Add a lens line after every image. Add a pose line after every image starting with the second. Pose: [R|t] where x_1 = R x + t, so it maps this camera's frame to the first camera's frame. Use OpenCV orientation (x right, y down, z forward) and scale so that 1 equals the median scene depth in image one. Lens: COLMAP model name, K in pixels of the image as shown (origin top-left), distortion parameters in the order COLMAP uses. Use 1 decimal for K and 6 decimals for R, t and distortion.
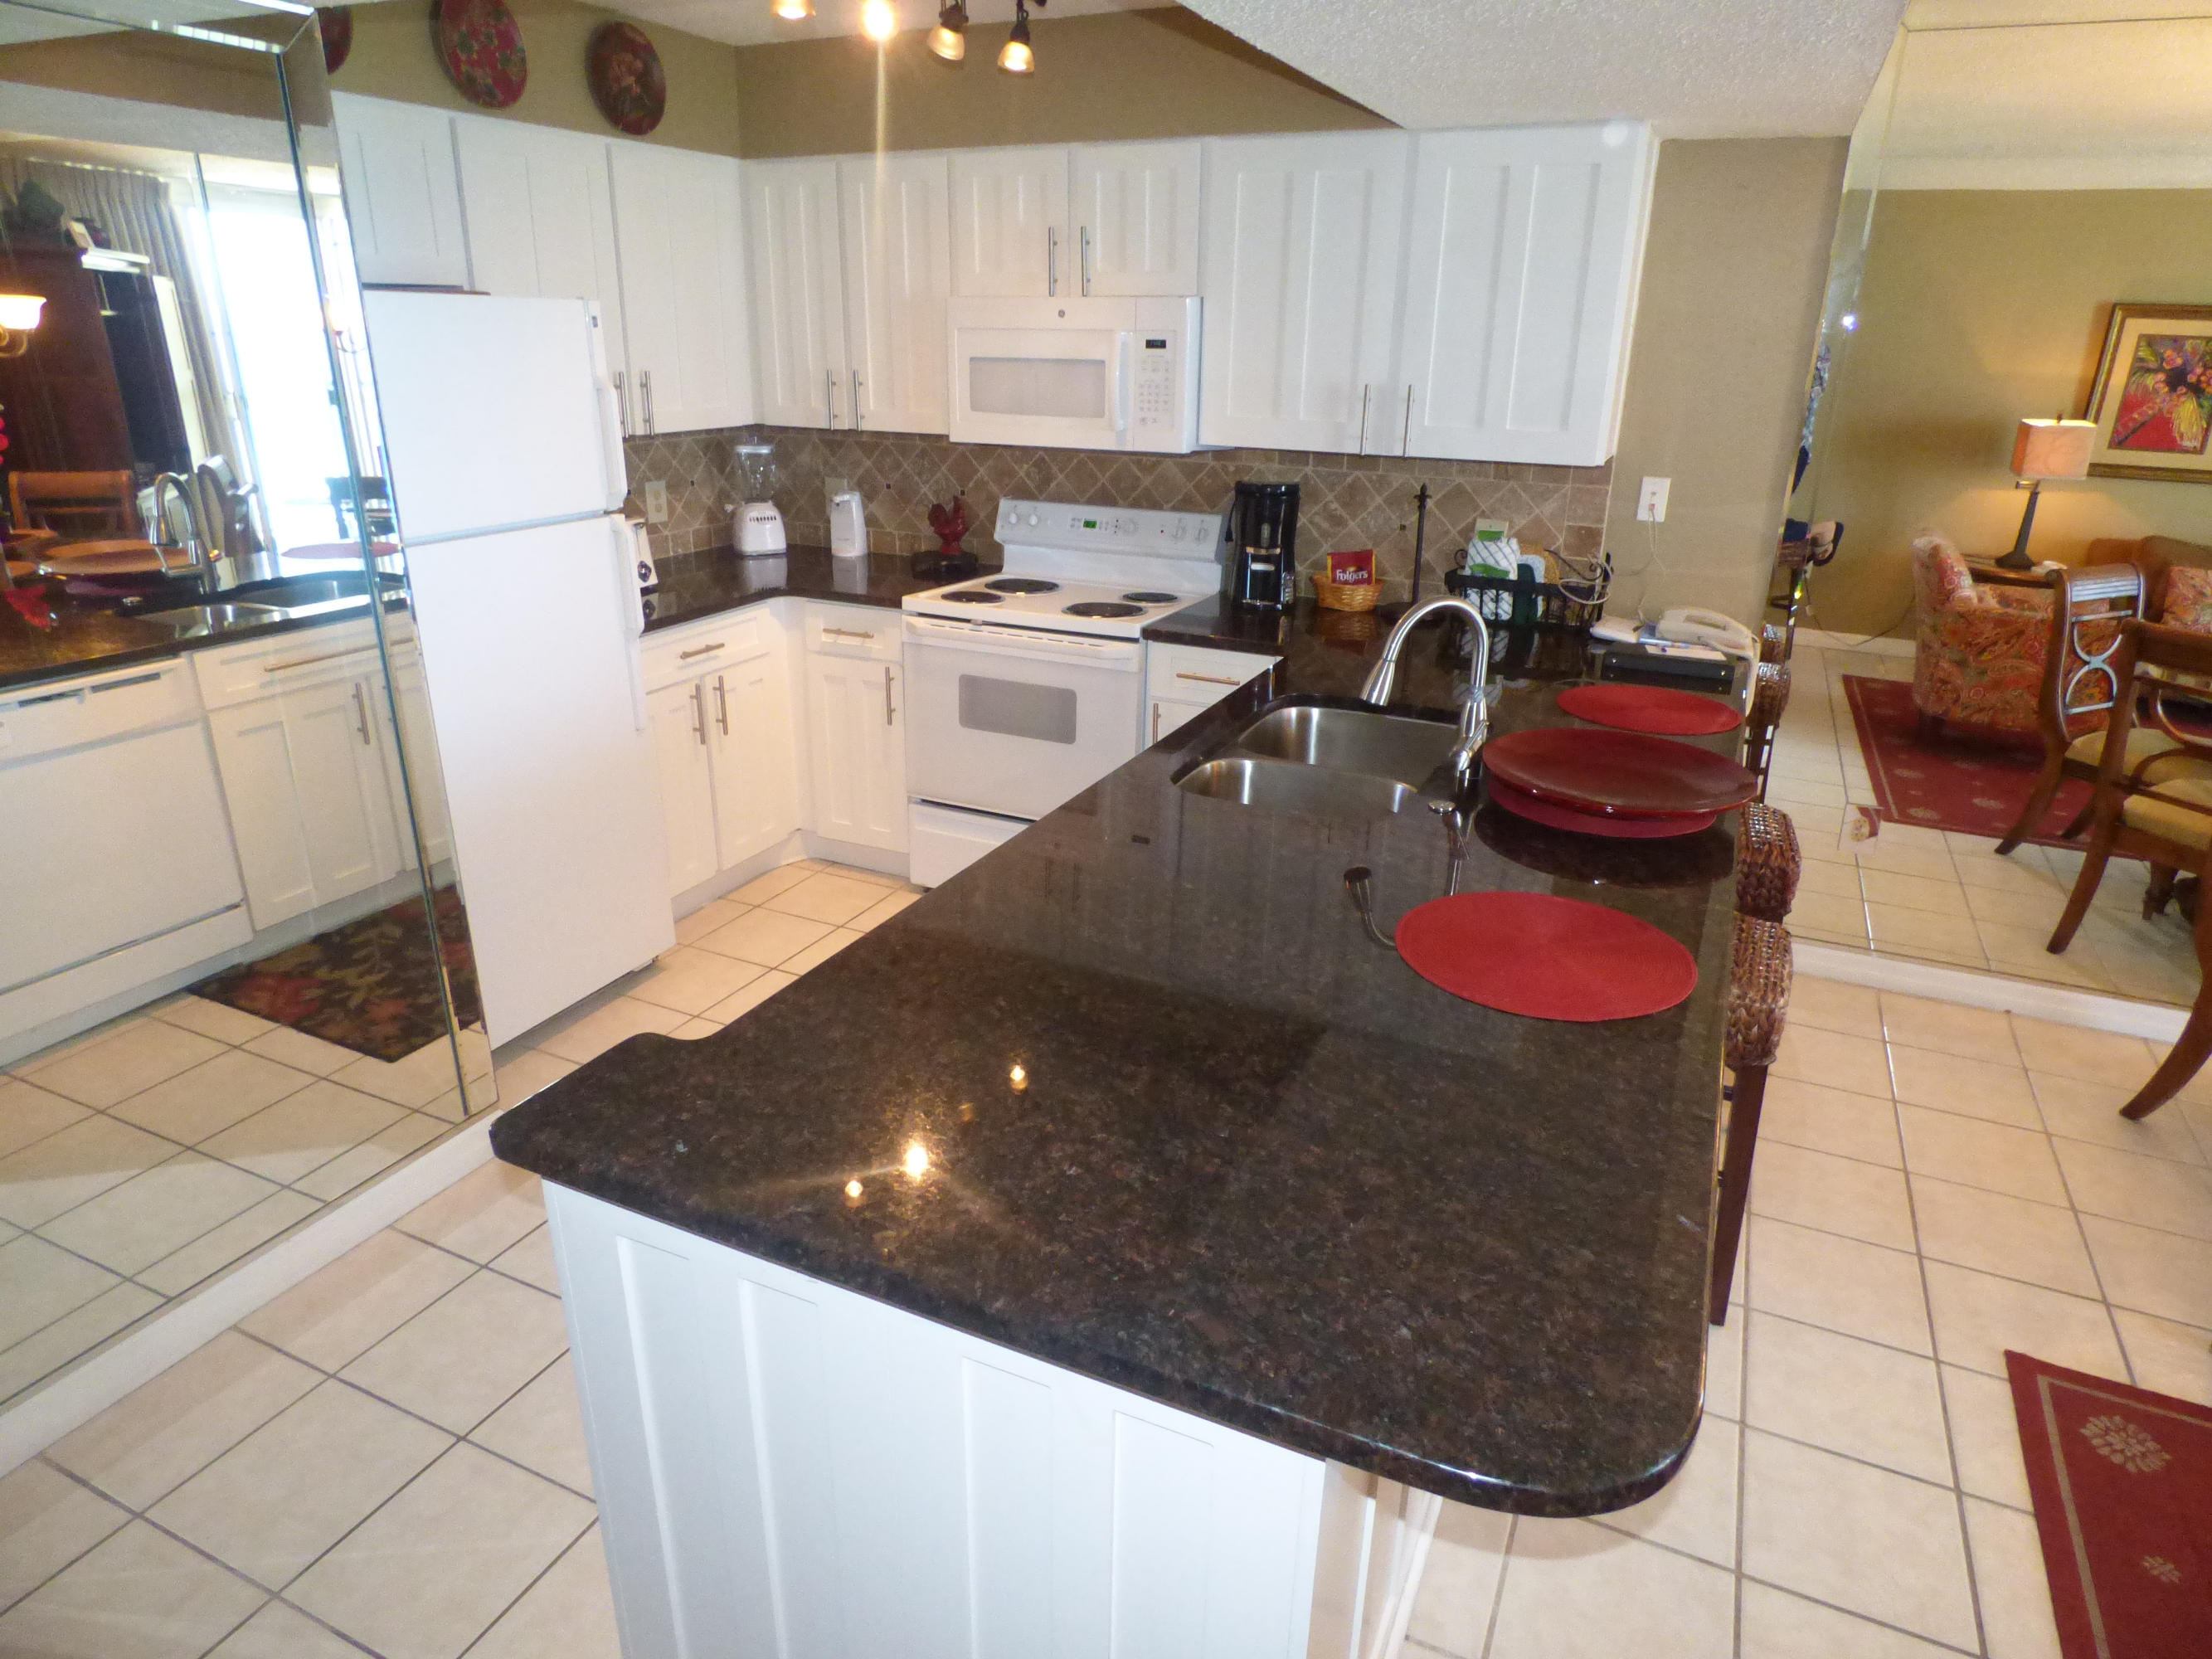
lens RADIAL K [[1314.9, 0, 1108.0], [0, 1314.9, 818.6], [0, 0, 1]] dist [-0.021235, 0.002285]
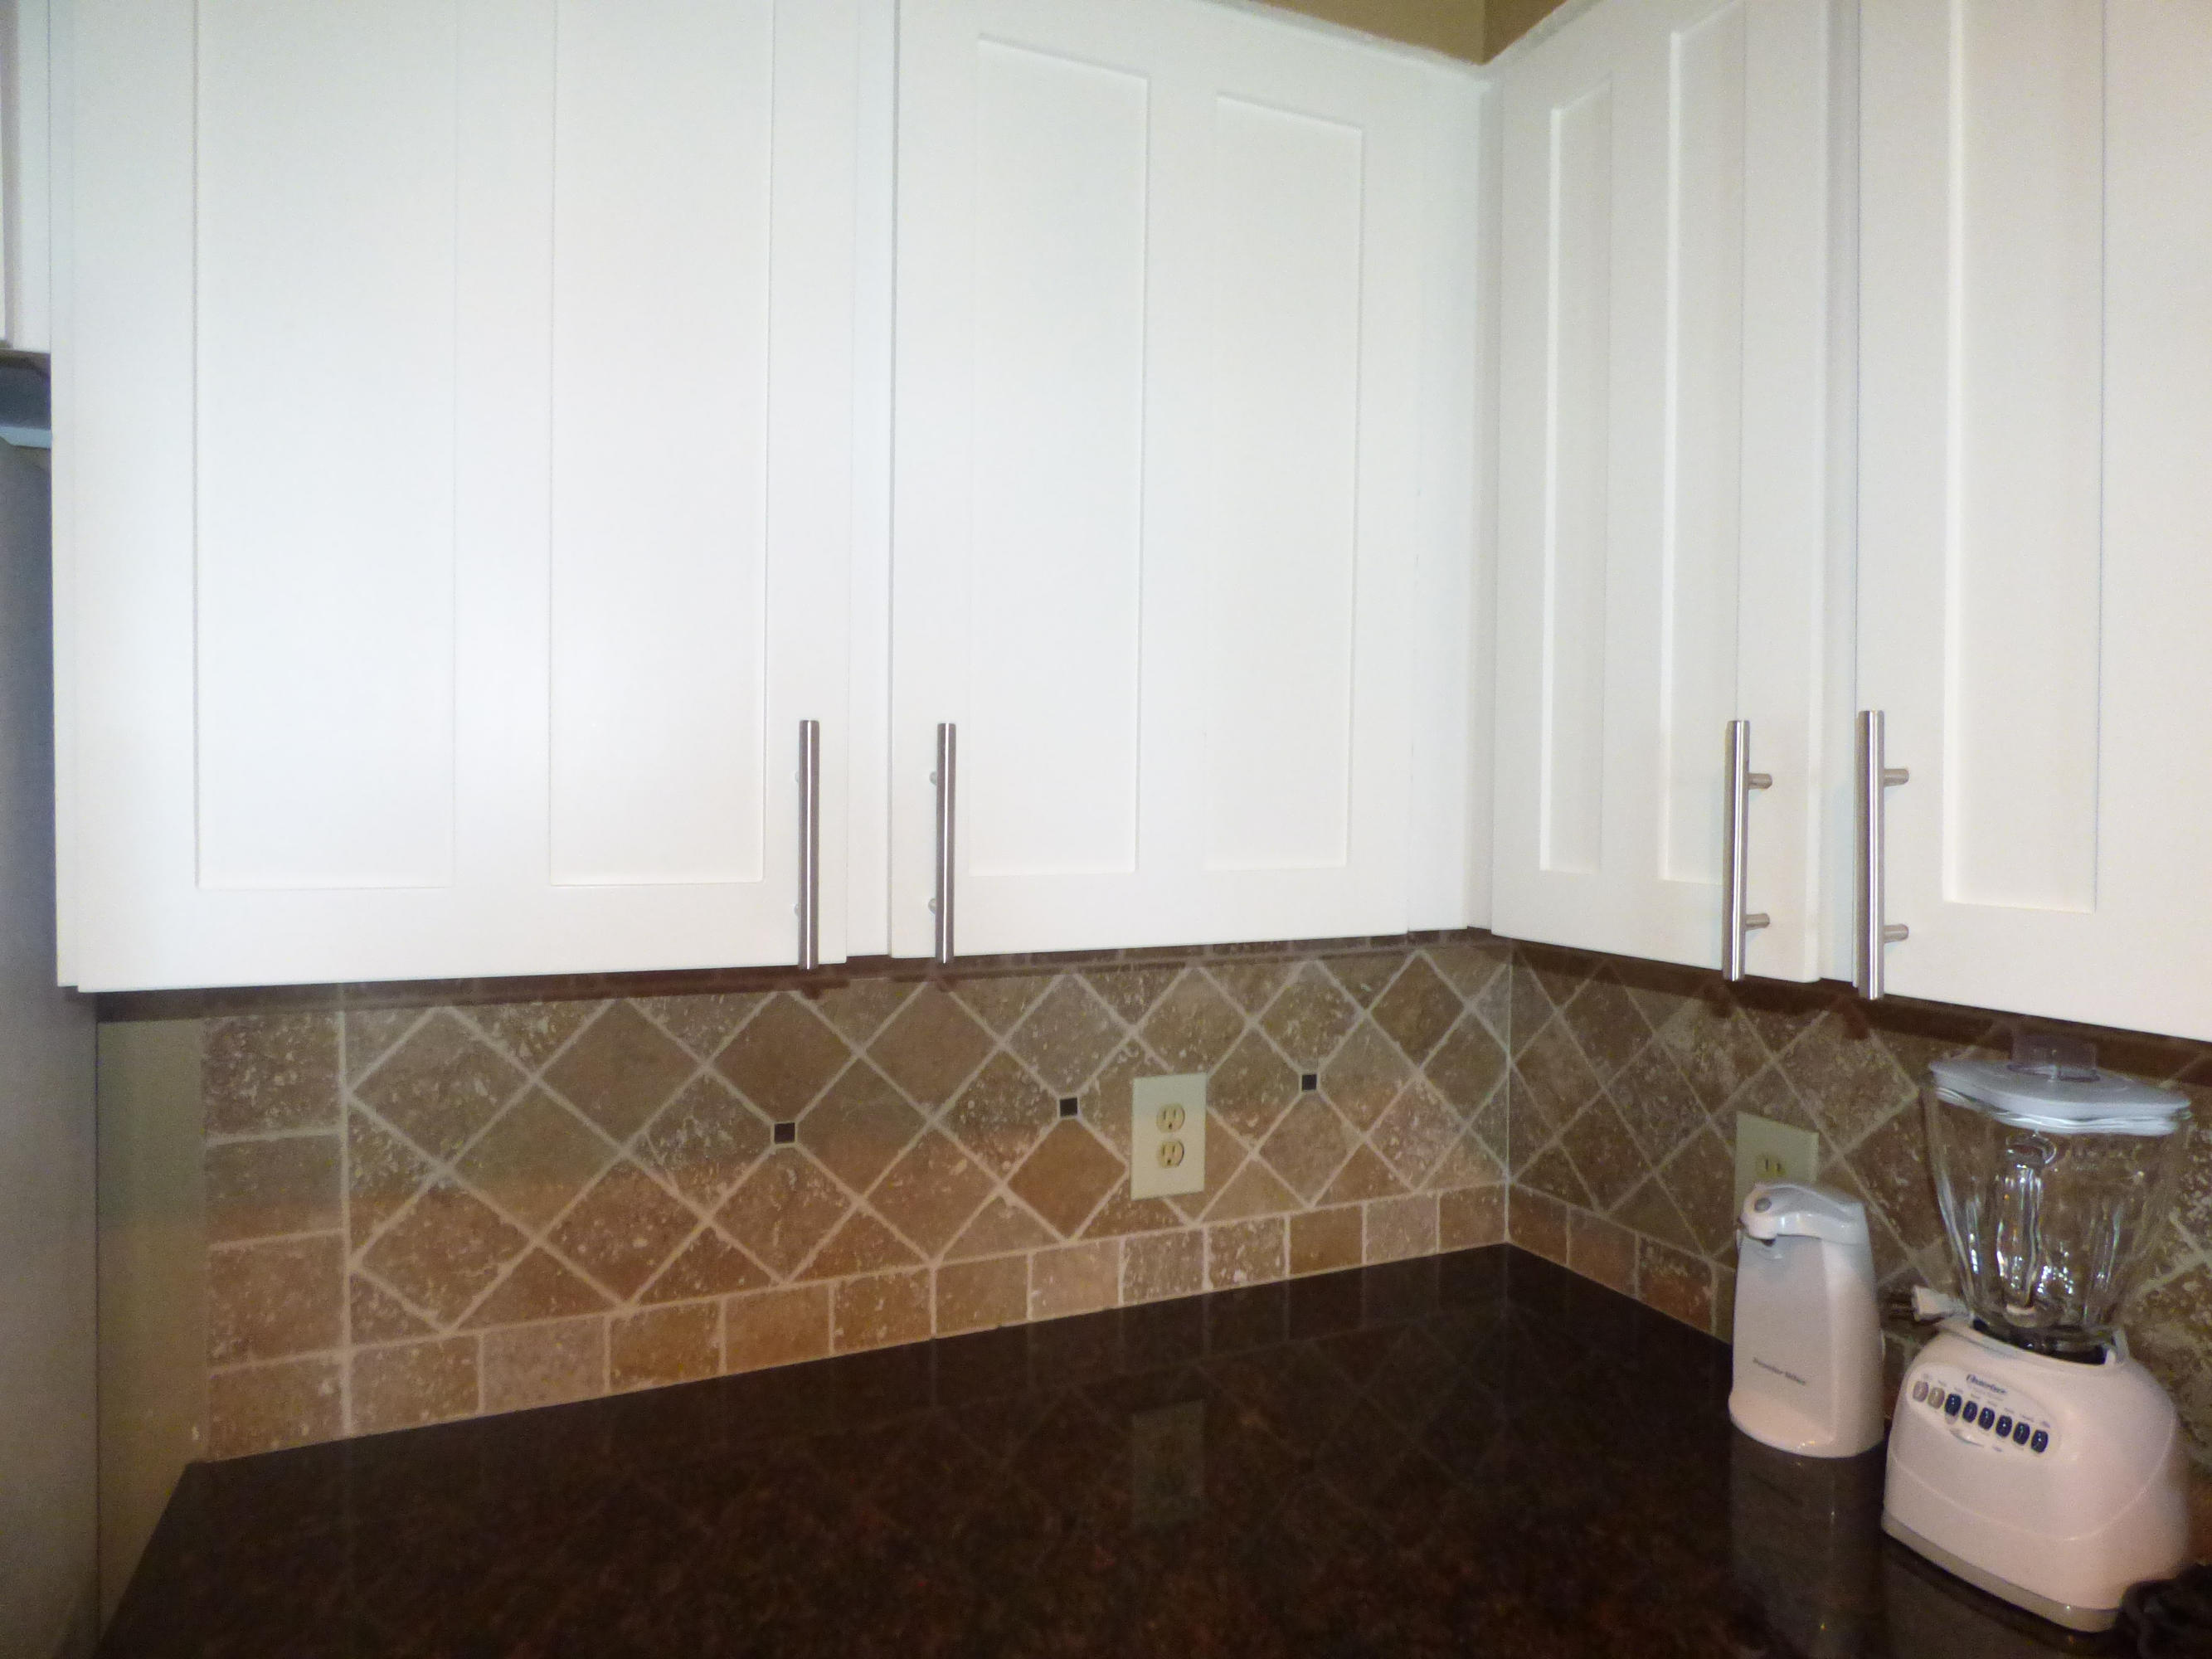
lens RADIAL K [[1314.9, 0, 1100.6], [0, 1314.9, 828.5], [0, 0, 1]] dist [-0.021235, 0.002285]
pose [[0.743708, 0.006363, -0.668475, -0.161060], [-0.230192, 0.941240, -0.247140, -0.272266], [0.627623, 0.337677, 0.701472, 0.868473]]
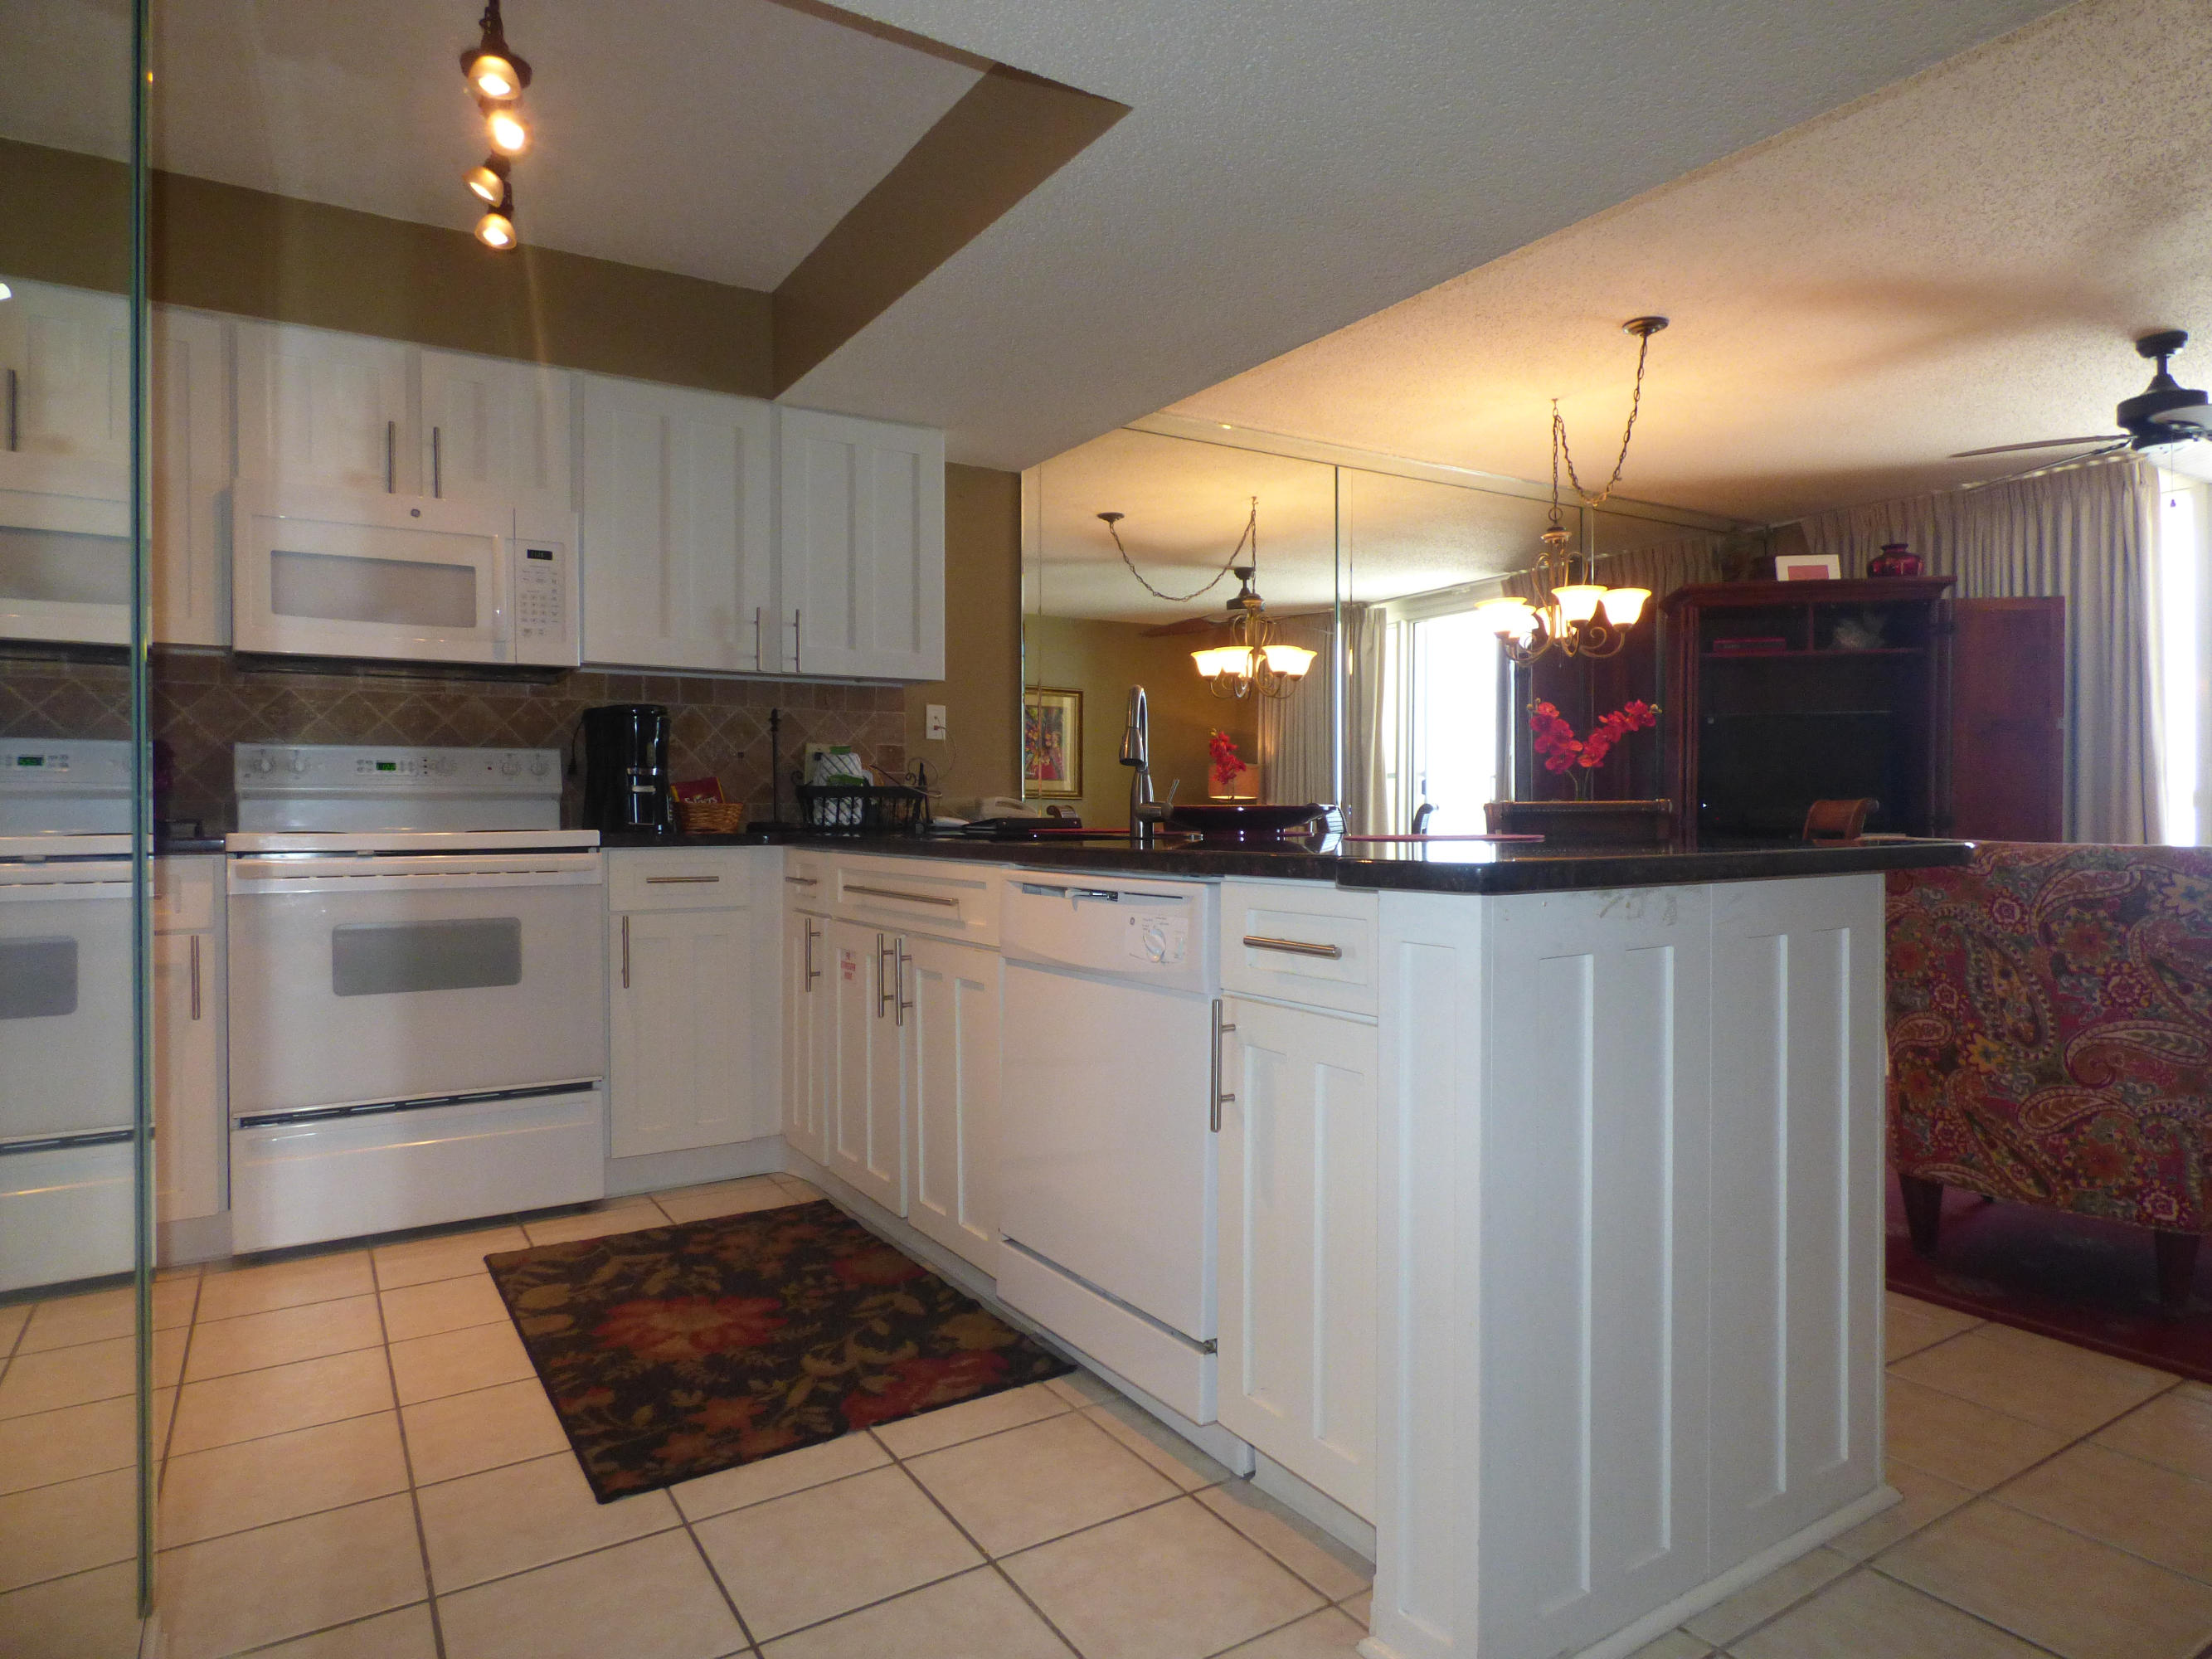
lens RADIAL K [[1314.9, 0, 1122.2], [0, 1314.9, 815.3], [0, 0, 1]] dist [-0.021235, 0.002285]
pose [[0.534711, -0.021567, 0.844760, -0.535278], [0.305320, 0.937073, -0.169335, 0.102919], [-0.787949, 0.348468, 0.507648, 0.248914]]
